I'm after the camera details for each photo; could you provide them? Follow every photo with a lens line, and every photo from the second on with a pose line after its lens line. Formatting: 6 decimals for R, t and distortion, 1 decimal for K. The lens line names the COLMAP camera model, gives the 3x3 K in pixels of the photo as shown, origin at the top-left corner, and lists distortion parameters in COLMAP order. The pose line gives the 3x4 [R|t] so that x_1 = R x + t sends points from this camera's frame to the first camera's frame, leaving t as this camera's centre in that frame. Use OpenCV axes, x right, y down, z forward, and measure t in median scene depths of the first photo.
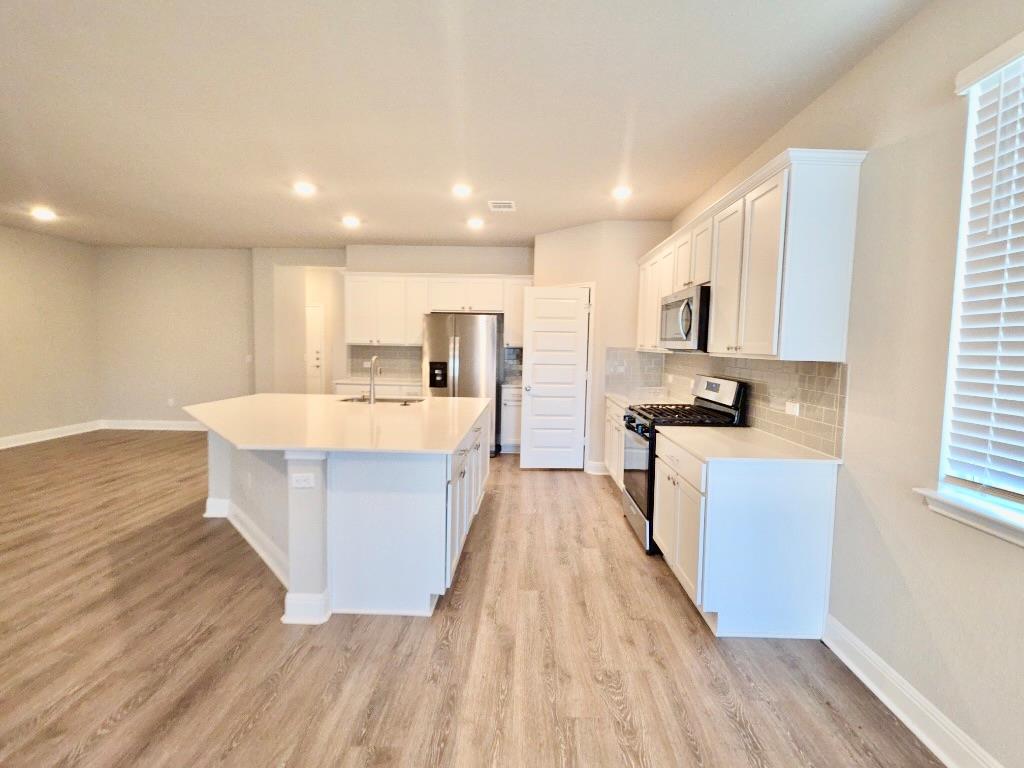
lens RADIAL K [[460.3, 0, 517.5], [0, 460.3, 377.7], [0, 0, 1]] dist [0.014166, -0.009338]
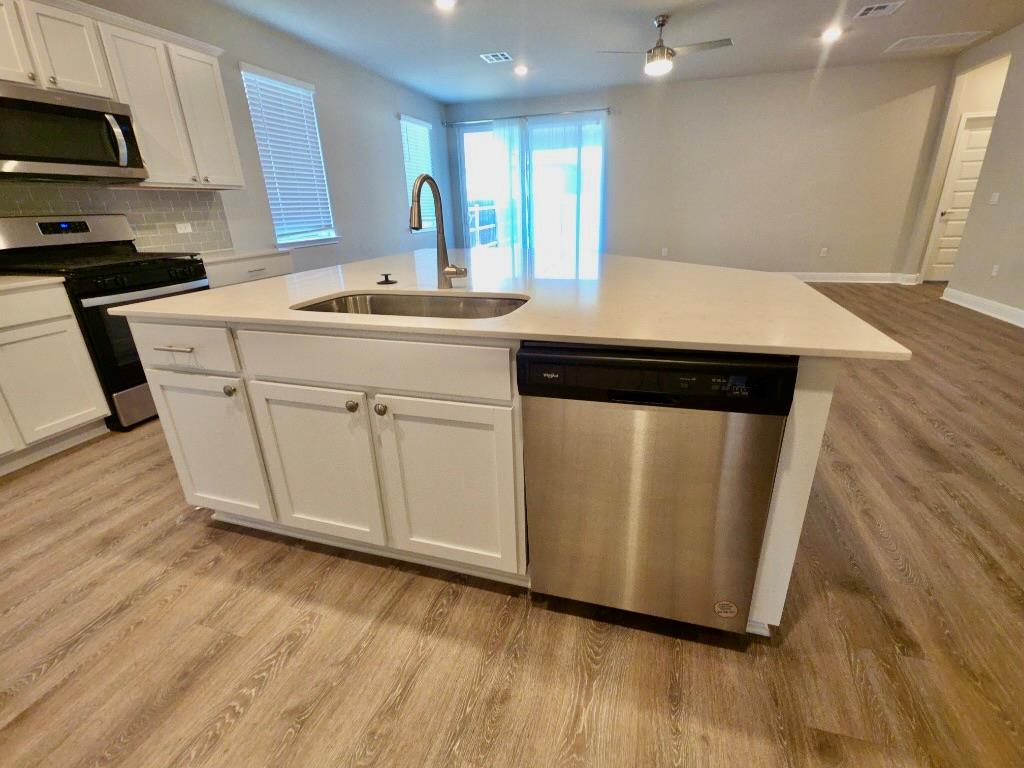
lens RADIAL K [[460.3, 0, 517.5], [0, 460.3, 377.7], [0, 0, 1]] dist [0.014166, -0.009338]
pose [[-0.961661, -0.088483, 0.259576, -0.676579], [0.029186, 0.908123, 0.417684, -0.067993], [-0.272685, 0.409246, -0.870724, 1.876565]]
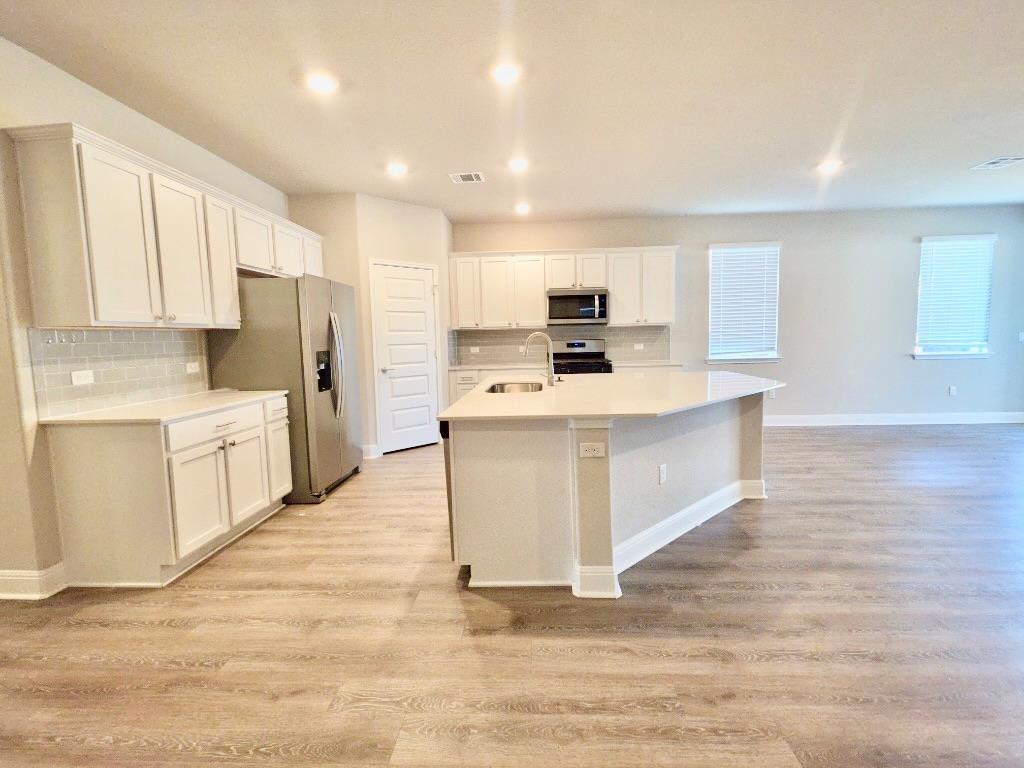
lens RADIAL K [[460.3, 0, 517.5], [0, 460.3, 377.7], [0, 0, 1]] dist [0.014166, -0.009338]
pose [[0.028547, -0.110097, 0.993511, -1.581244], [0.095150, 0.989702, 0.106941, -0.079236], [-0.995054, 0.091479, 0.038729, 1.365619]]
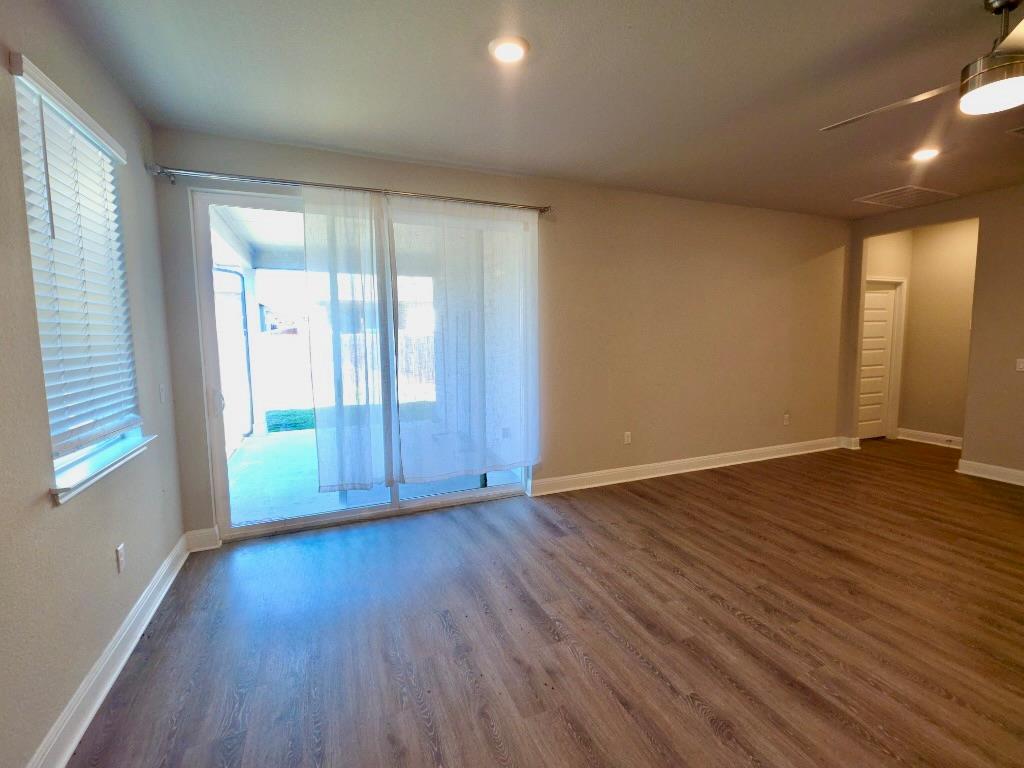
lens RADIAL K [[460.3, 0, 517.5], [0, 460.3, 377.7], [0, 0, 1]] dist [0.014166, -0.009338]
pose [[-0.913774, 0.029340, -0.405163, 0.216778], [-0.035379, 0.987851, 0.151326, -0.033630], [0.404680, 0.152612, -0.901634, 0.408016]]
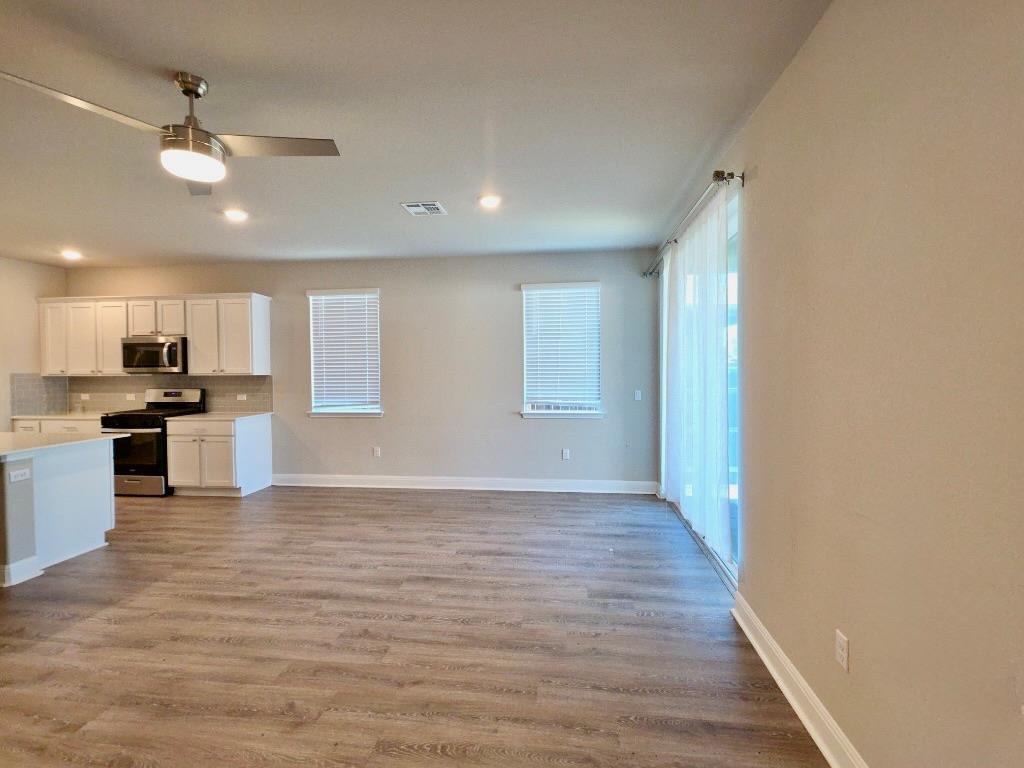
lens RADIAL K [[460.3, 0, 517.5], [0, 460.3, 377.7], [0, 0, 1]] dist [0.014166, -0.009338]
pose [[0.098620, -0.038109, 0.994395, -1.311035], [0.080822, 0.996272, 0.030165, 0.010888], [-0.991838, 0.077394, 0.101332, -0.488139]]
